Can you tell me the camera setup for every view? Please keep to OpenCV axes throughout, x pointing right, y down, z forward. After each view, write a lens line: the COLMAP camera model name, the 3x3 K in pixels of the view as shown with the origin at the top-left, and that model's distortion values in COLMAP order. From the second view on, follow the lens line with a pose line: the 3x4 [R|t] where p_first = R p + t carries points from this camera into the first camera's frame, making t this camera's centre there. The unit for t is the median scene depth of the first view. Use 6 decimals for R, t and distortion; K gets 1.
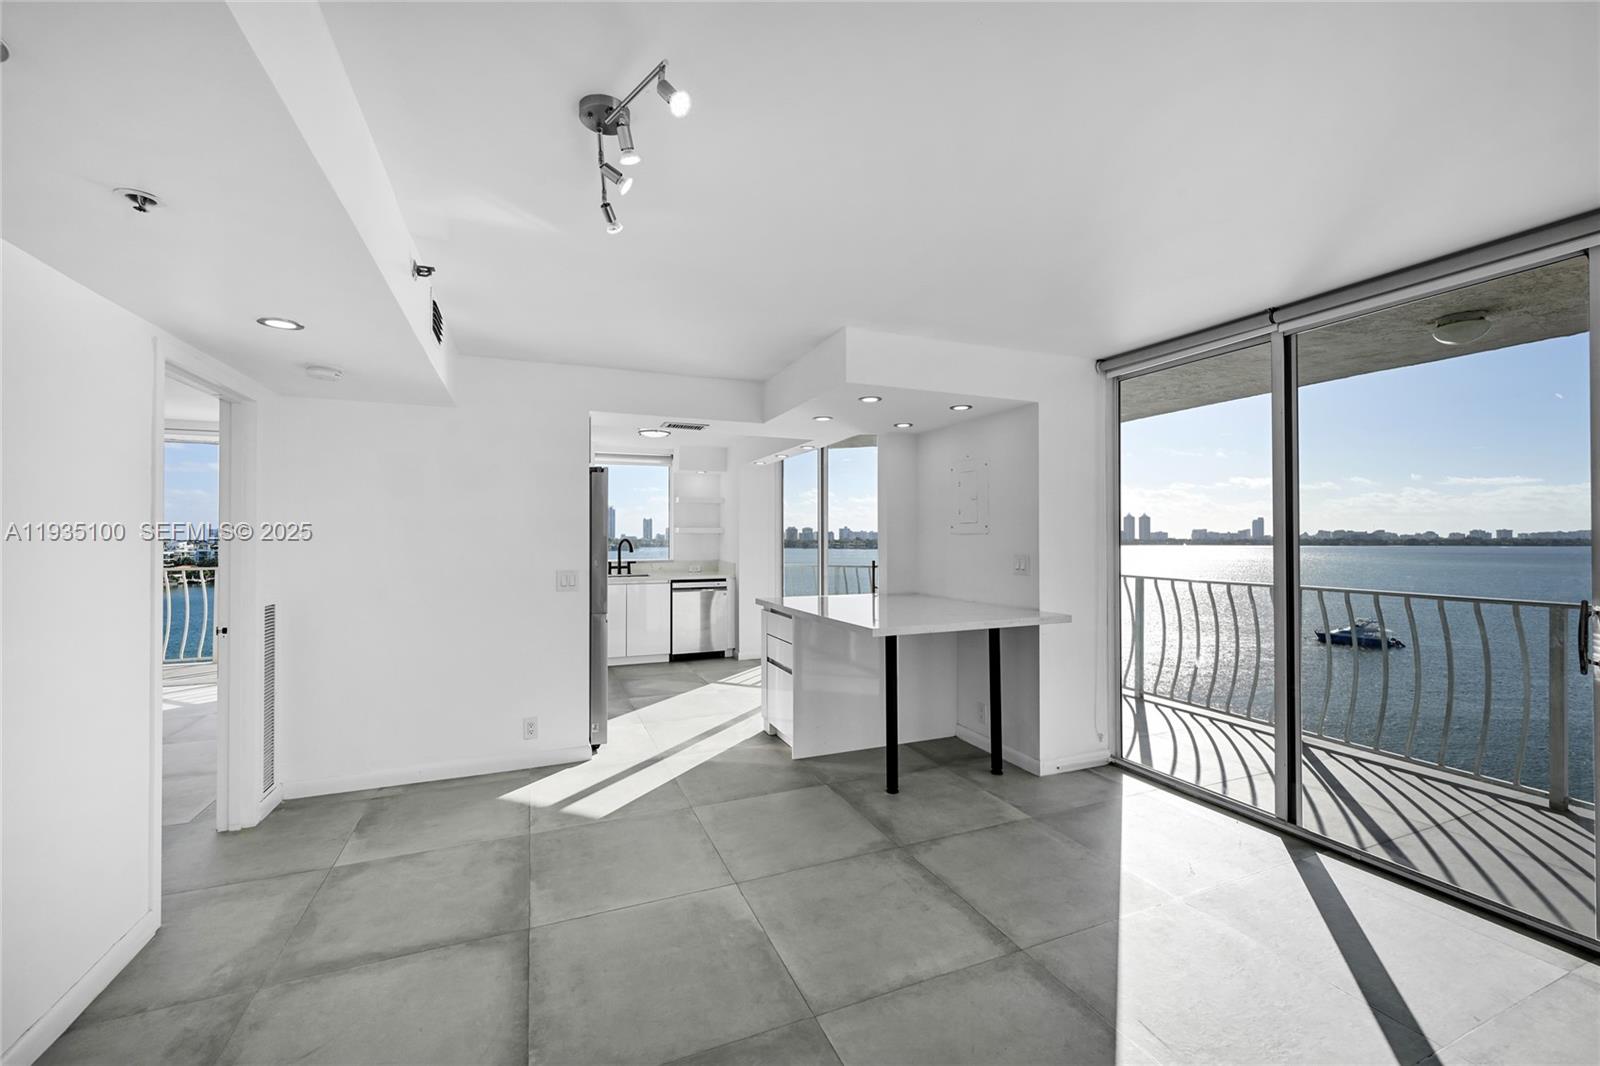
lens RADIAL K [[635.8, 0, 794.4], [0, 635.8, 534.2], [0, 0, 1]] dist [0.000853, 0.000234]
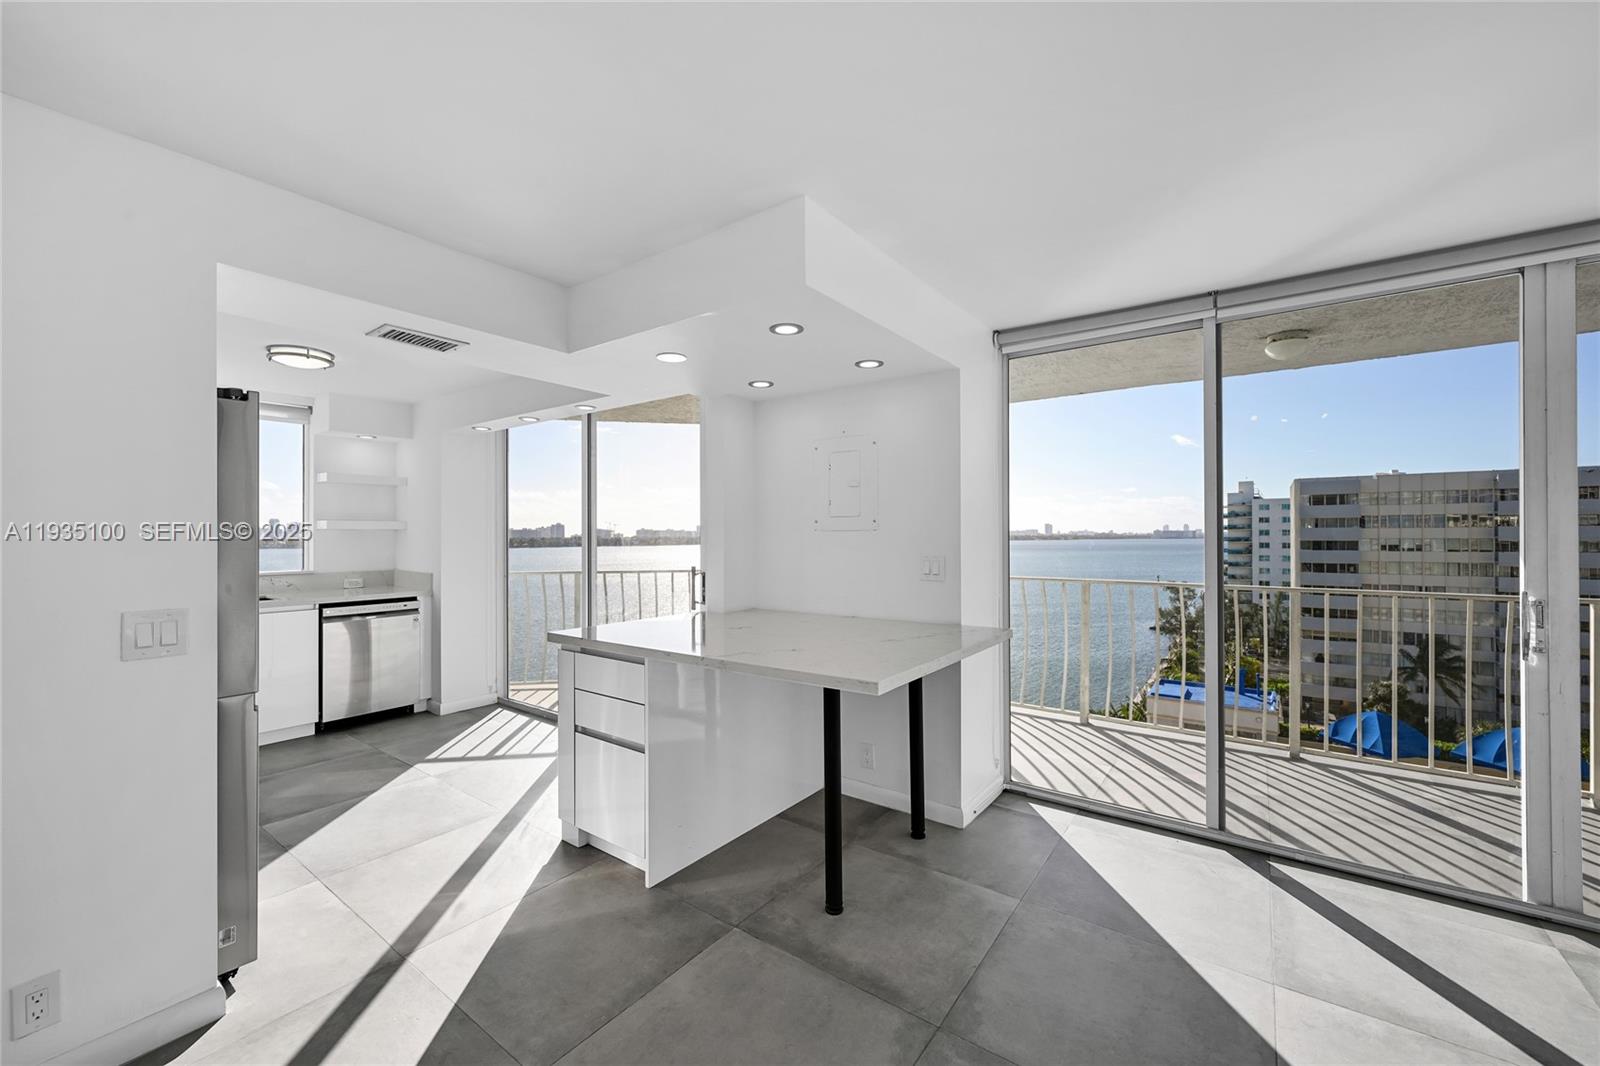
lens RADIAL K [[635.4, 0, 795.0], [0, 635.4, 532.0], [0, 0, 1]] dist [-0.001042, 0.000086]
pose [[0.856022, 0.000892, 0.516938, -0.204719], [-0.000542, 1.000000, -0.000828, 0.002591], [-0.516938, 0.000428, 0.856023, 0.392073]]
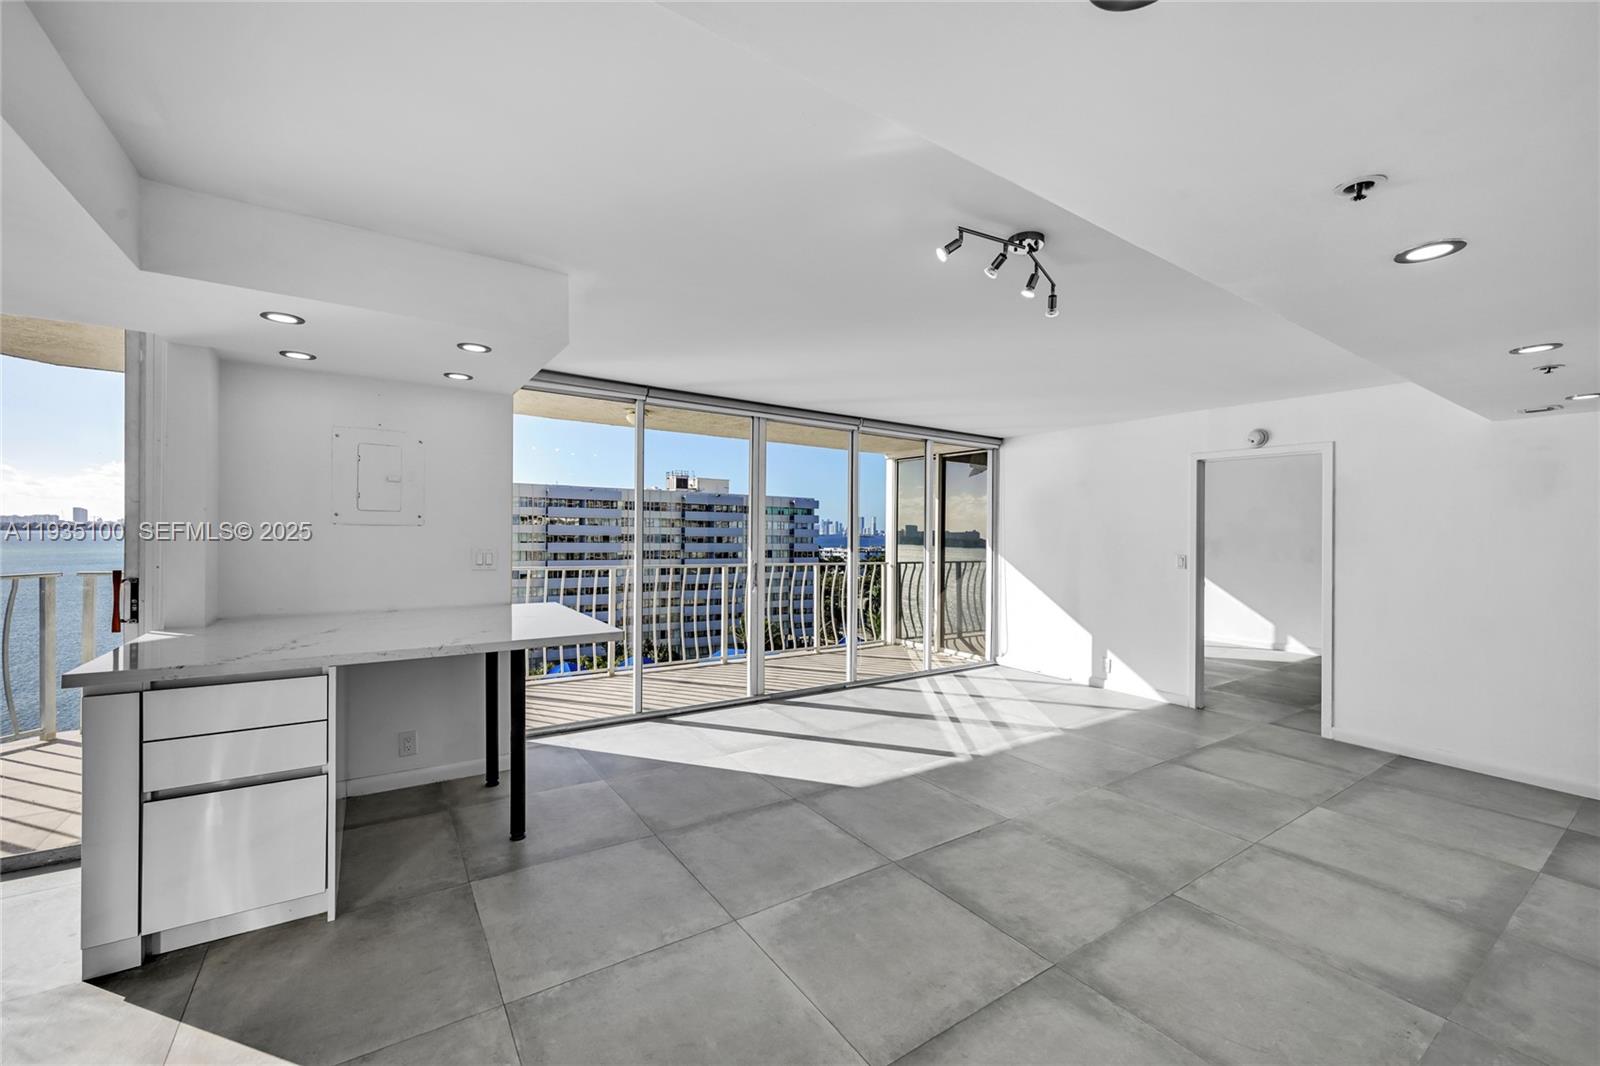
lens RADIAL K [[635.4, 0, 795.0], [0, 635.4, 532.0], [0, 0, 1]] dist [-0.001042, 0.000086]
pose [[-0.194679, -0.000703, 0.980867, -0.641658], [-0.019520, 0.999804, -0.003158, 0.001399], [-0.980673, -0.019761, -0.194655, 0.717148]]
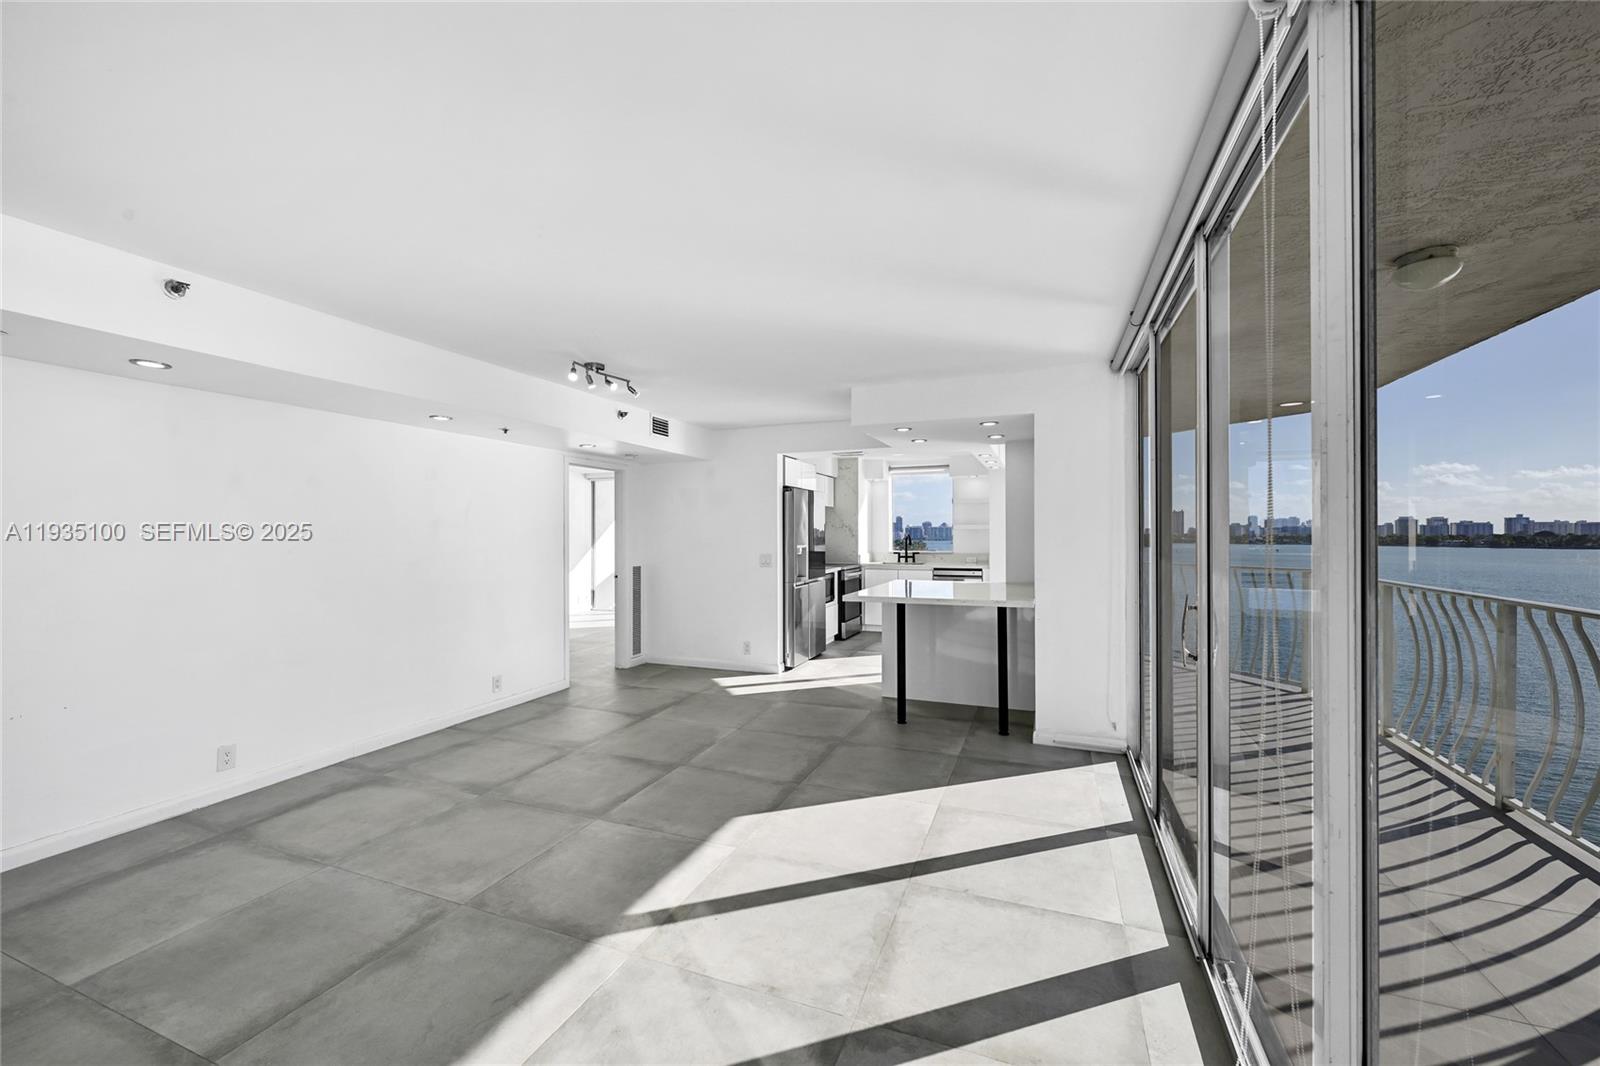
lens RADIAL K [[635.4, 0, 795.0], [0, 635.4, 532.0], [0, 0, 1]] dist [-0.001042, 0.000086]
pose [[0.715564, -0.001799, -0.698544, 0.820746], [0.005344, 0.999982, 0.002899, -0.003612], [0.698526, -0.005808, 0.715561, -0.102605]]
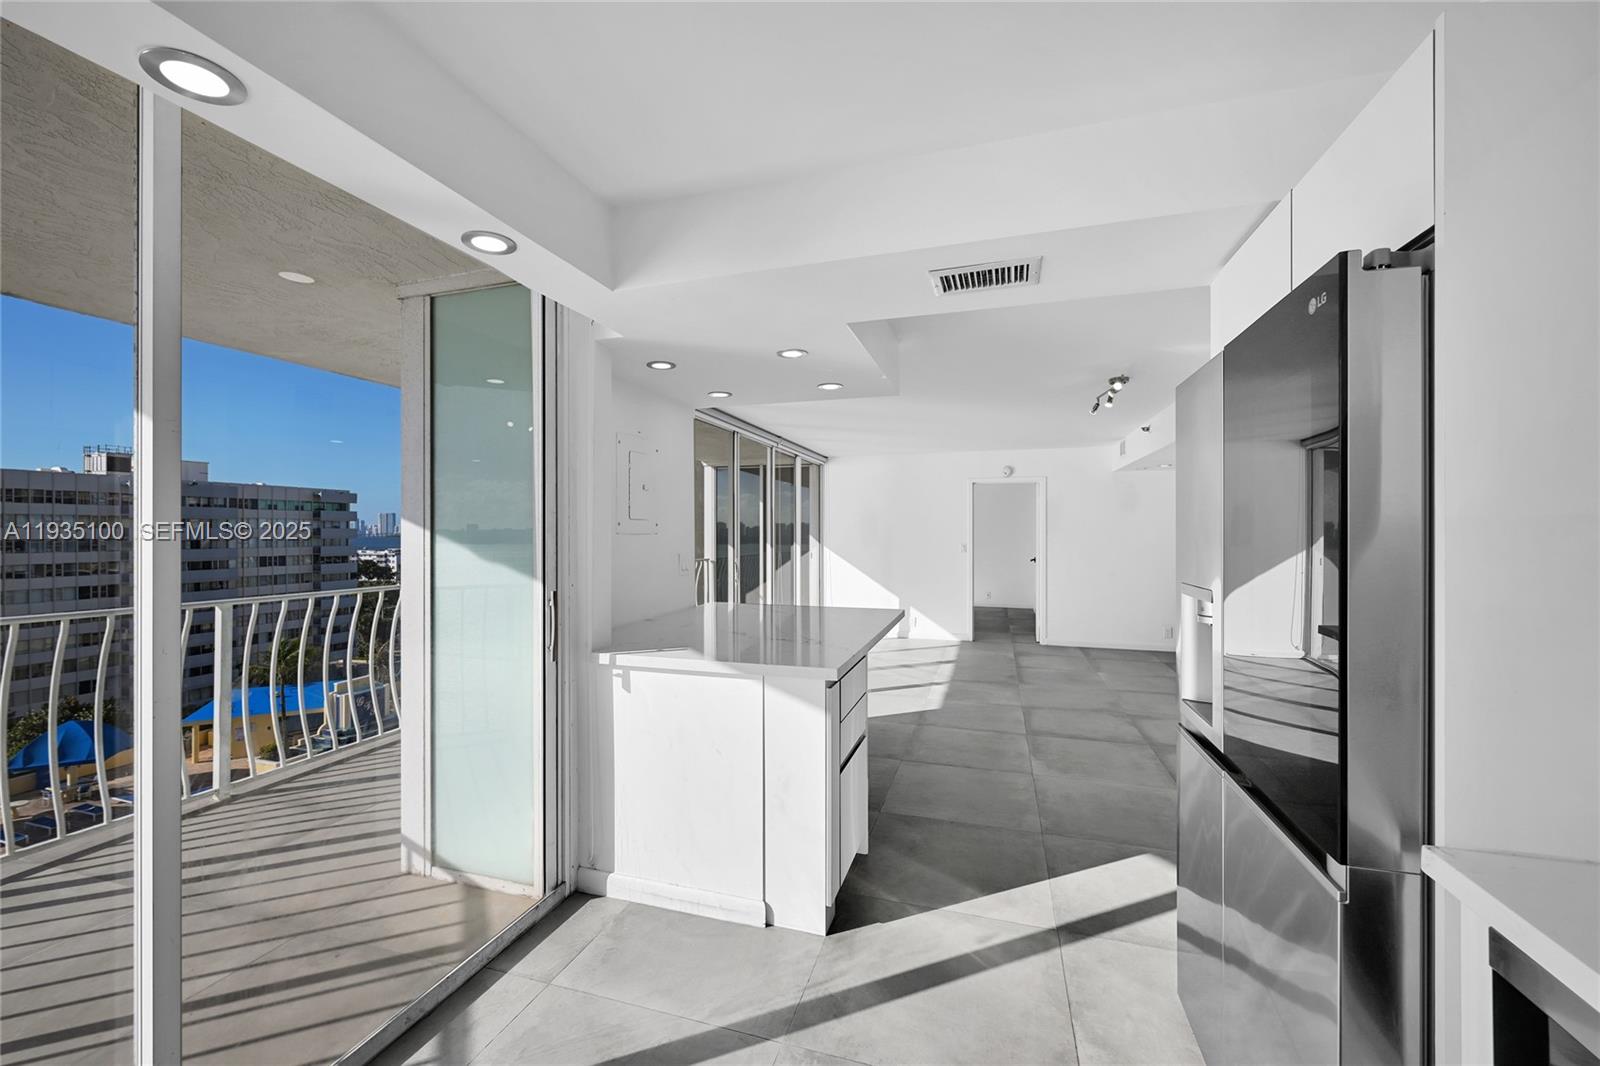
lens RADIAL K [[635.4, 0, 795.0], [0, 635.4, 532.0], [0, 0, 1]] dist [-0.001042, 0.000086]
pose [[-0.766062, 0.002440, 0.642762, -0.396281], [-0.000595, 0.999990, -0.004505, 0.001878], [-0.642767, -0.003834, -0.766052, 1.599877]]
